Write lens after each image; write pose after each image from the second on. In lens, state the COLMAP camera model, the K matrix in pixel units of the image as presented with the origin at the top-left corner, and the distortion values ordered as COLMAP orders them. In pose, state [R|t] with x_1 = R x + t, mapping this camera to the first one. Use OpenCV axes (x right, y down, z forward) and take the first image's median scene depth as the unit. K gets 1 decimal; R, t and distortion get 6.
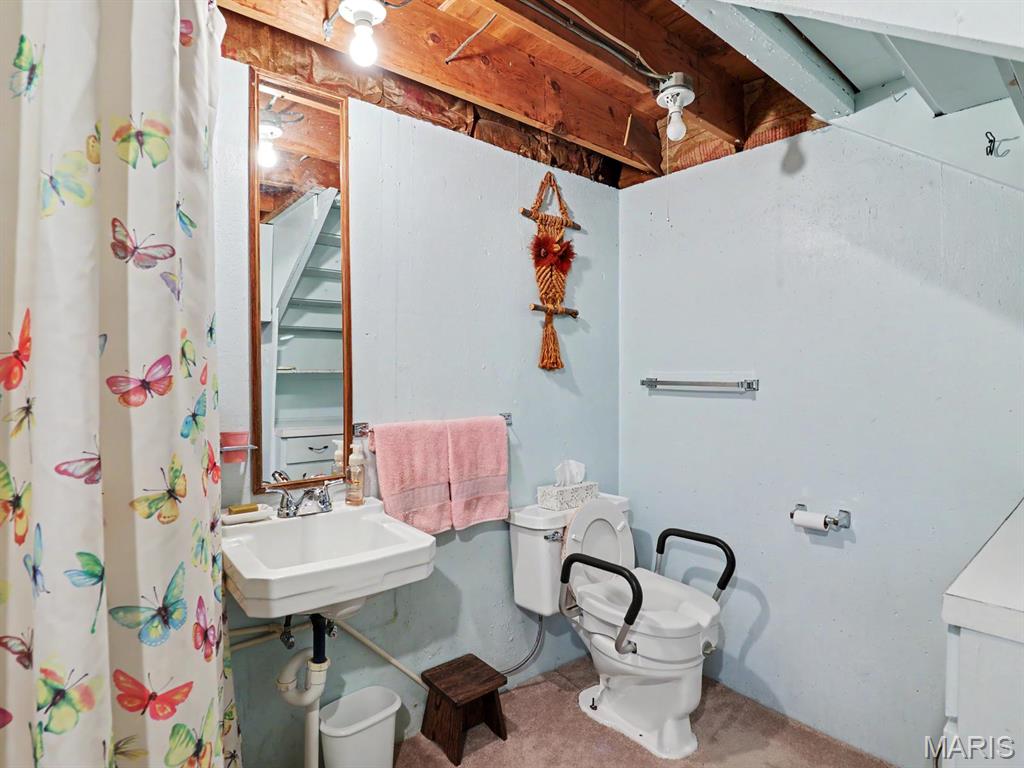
lens RADIAL K [[531.7, 0, 510.4], [0, 531.7, 385.4], [0, 0, 1]] dist [-0.029773, 0.001898]
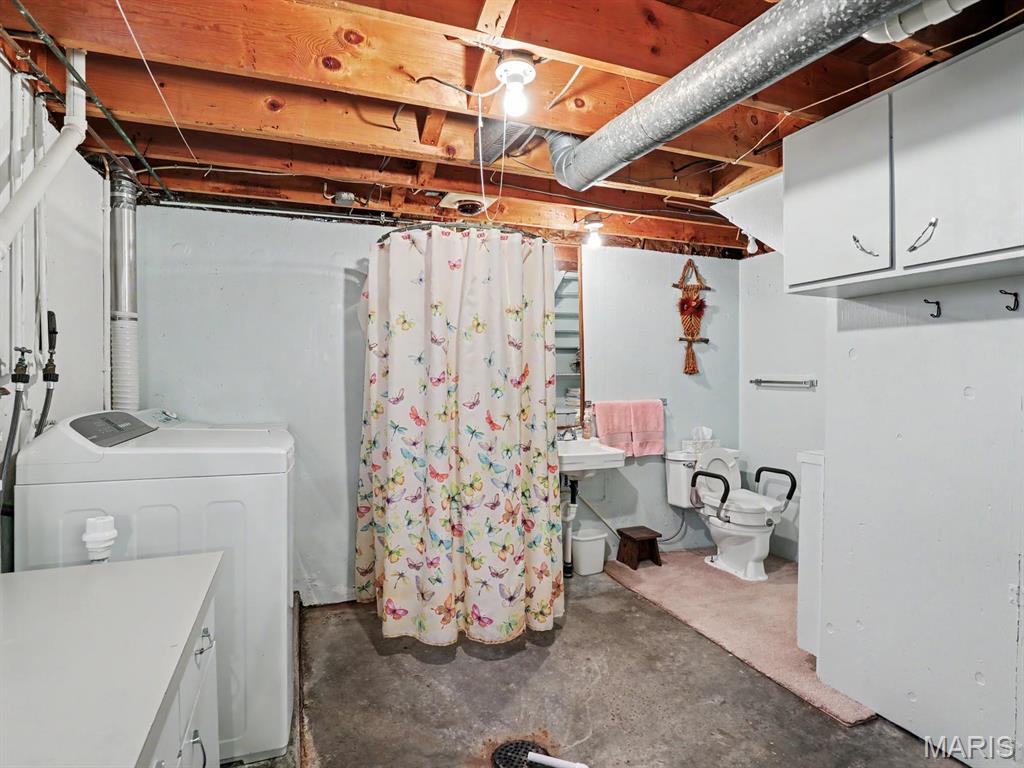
lens RADIAL K [[531.7, 0, 510.4], [0, 531.7, 385.4], [0, 0, 1]] dist [-0.029773, 0.001898]
pose [[0.943972, -0.001539, -0.330022, 0.103693], [0.001220, 0.999999, -0.001173, 0.010025], [0.330024, 0.000705, 0.943972, -0.943838]]
